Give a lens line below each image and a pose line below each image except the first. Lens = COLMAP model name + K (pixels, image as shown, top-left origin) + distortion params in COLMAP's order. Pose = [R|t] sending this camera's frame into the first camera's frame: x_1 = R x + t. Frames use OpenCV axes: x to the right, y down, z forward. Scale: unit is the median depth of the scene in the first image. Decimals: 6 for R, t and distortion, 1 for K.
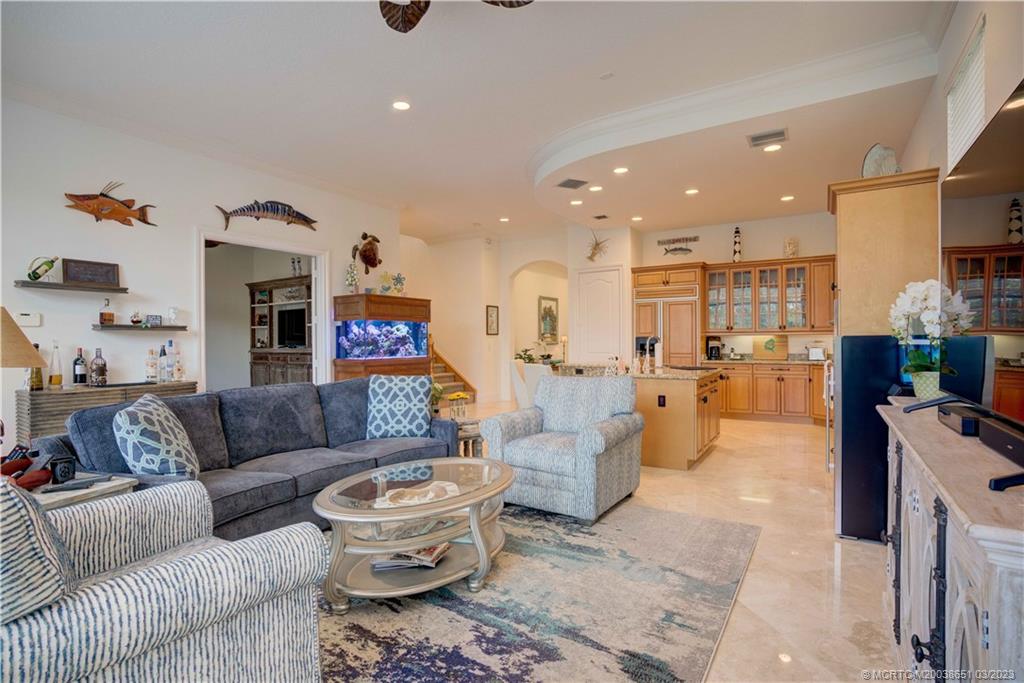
lens RADIAL K [[486.7, 0, 508.8], [0, 486.7, 344.2], [0, 0, 1]] dist [-0.055219, 0.019469]
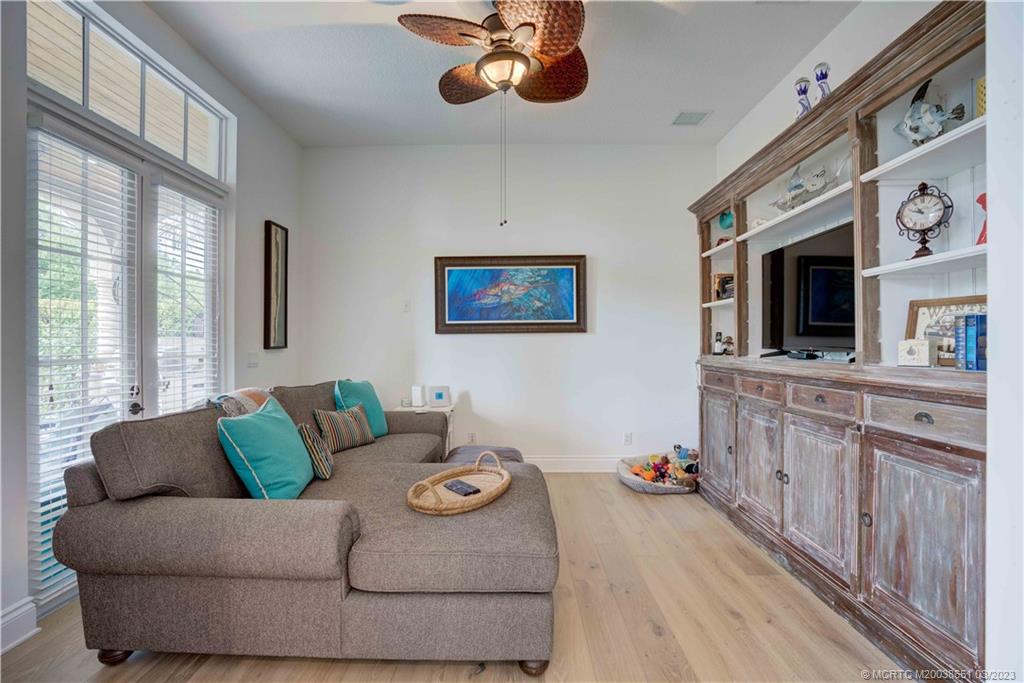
lens RADIAL K [[467.3, 0, 510.3], [0, 467.3, 342.9], [0, 0, 1]] dist [-0.067194, 0.024863]
pose [[0.534350, 0.004962, -0.845249, -0.355512], [-0.008201, 0.999966, 0.000685, -0.001331], [0.845224, 0.006566, 0.534373, 0.806056]]
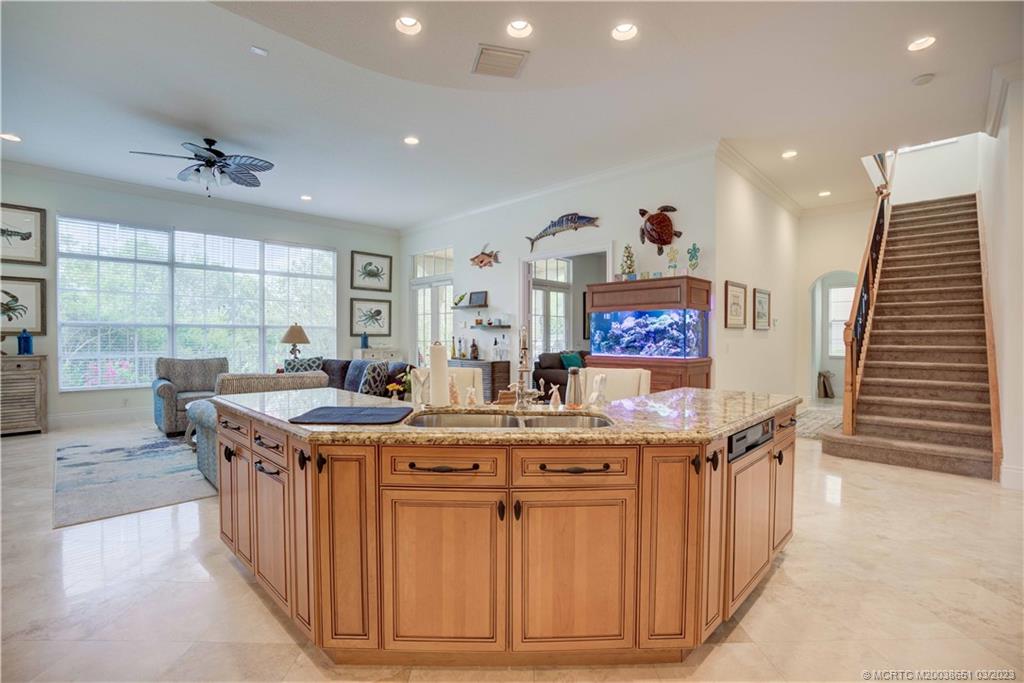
lens RADIAL K [[467.3, 0, 507.9], [0, 467.3, 337.0], [0, 0, 1]] dist [-0.067194, 0.024863]
pose [[-0.194477, 0.009762, -0.980859, 0.538740], [-0.005783, 0.999922, 0.011098, -0.011847], [0.980890, 0.007831, -0.194405, 0.902764]]
